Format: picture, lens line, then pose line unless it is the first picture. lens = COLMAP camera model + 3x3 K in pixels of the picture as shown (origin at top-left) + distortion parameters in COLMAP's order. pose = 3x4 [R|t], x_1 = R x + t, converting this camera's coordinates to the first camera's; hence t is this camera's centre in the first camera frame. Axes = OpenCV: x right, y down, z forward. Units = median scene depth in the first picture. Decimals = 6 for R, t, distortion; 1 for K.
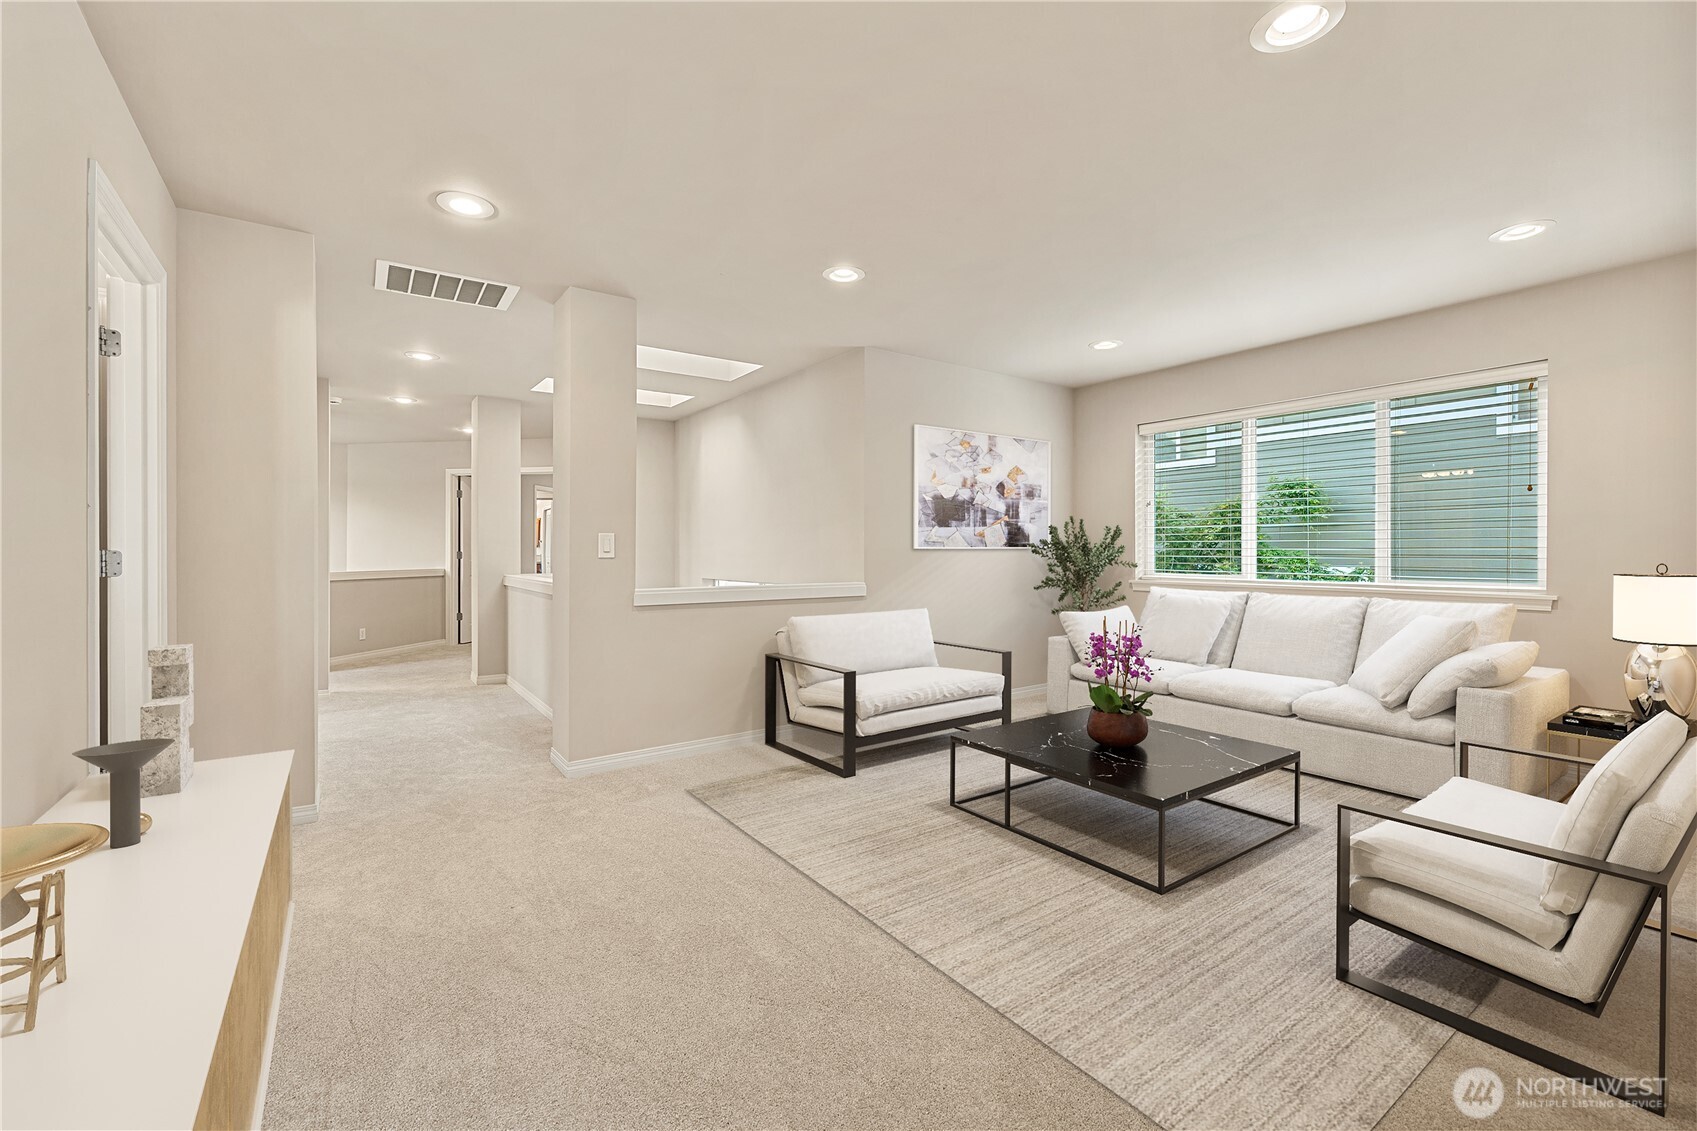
lens RADIAL K [[711.0, 0, 852.7], [0, 711.0, 558.5], [0, 0, 1]] dist [-0.000162, 0.001501]
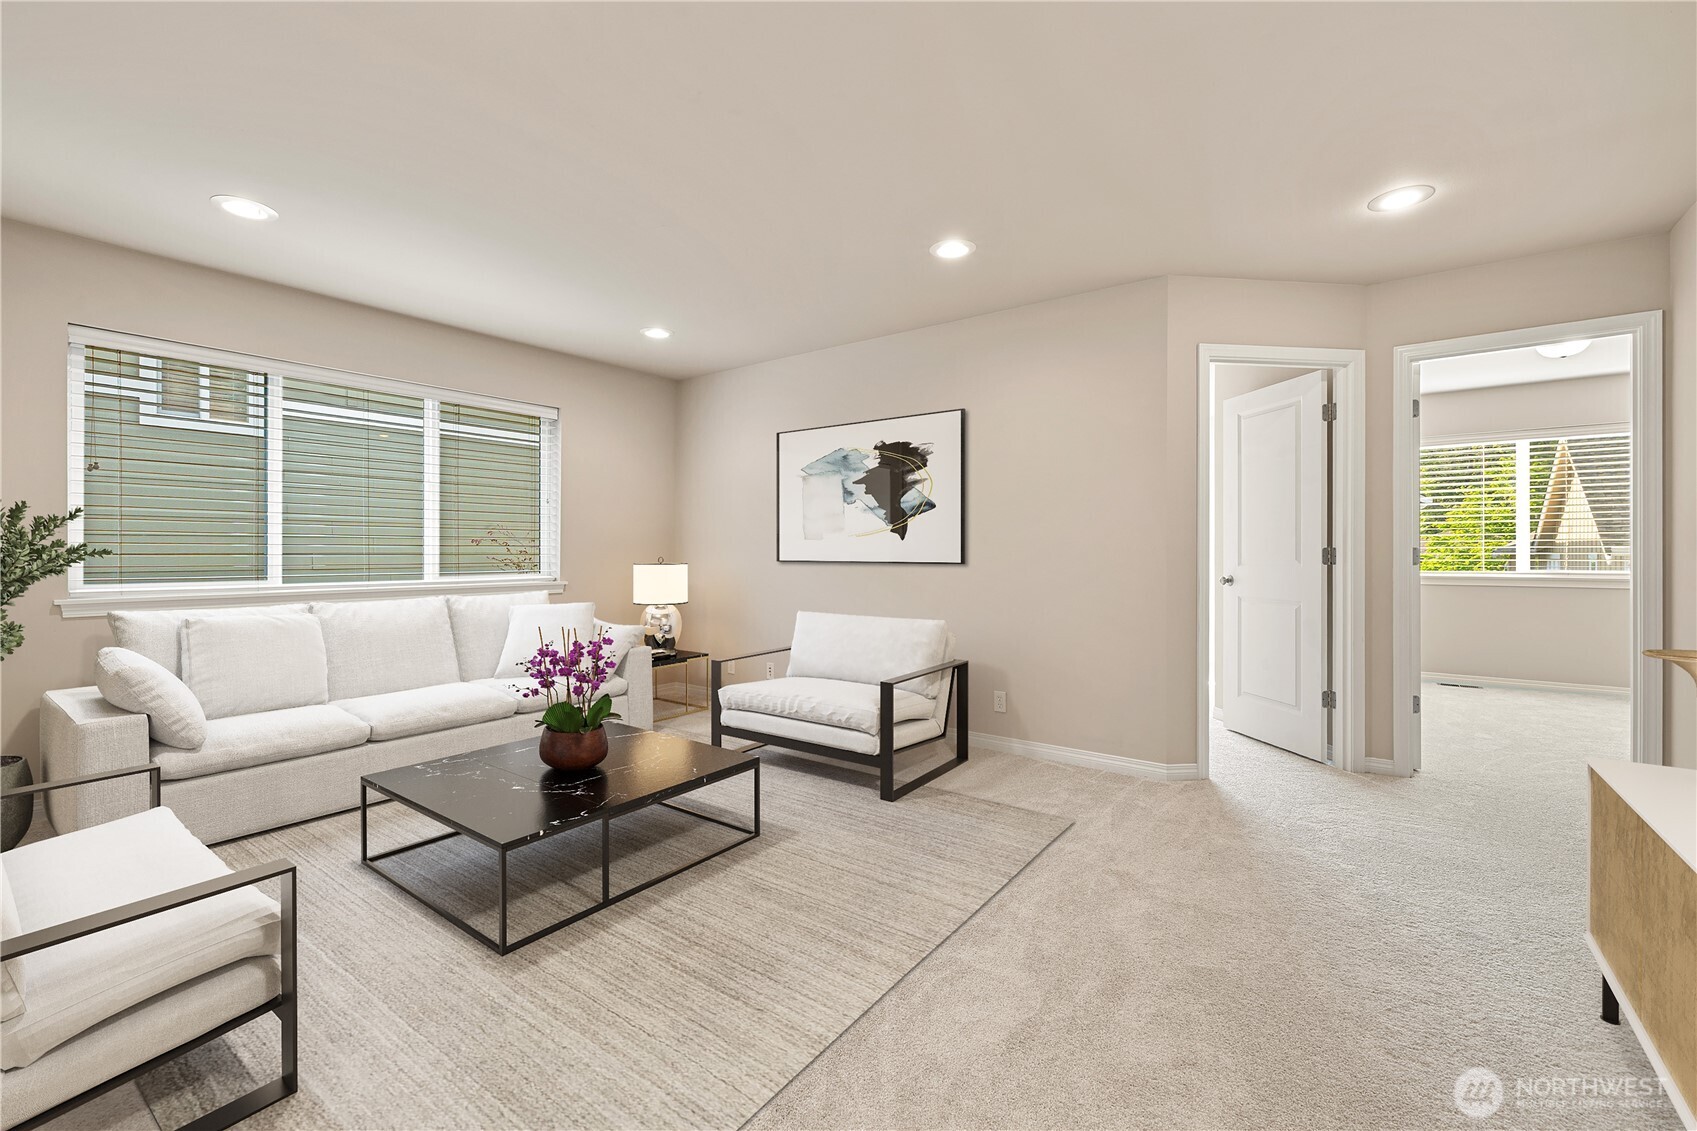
lens RADIAL K [[711.0, 0, 848.7], [0, 711.0, 555.0], [0, 0, 1]] dist [-0.000162, 0.001501]
pose [[-0.318616, -0.002393, 0.947881, -0.615160], [0.010345, 0.999928, 0.006002, -0.003099], [-0.947827, 0.011718, -0.318568, 1.061293]]
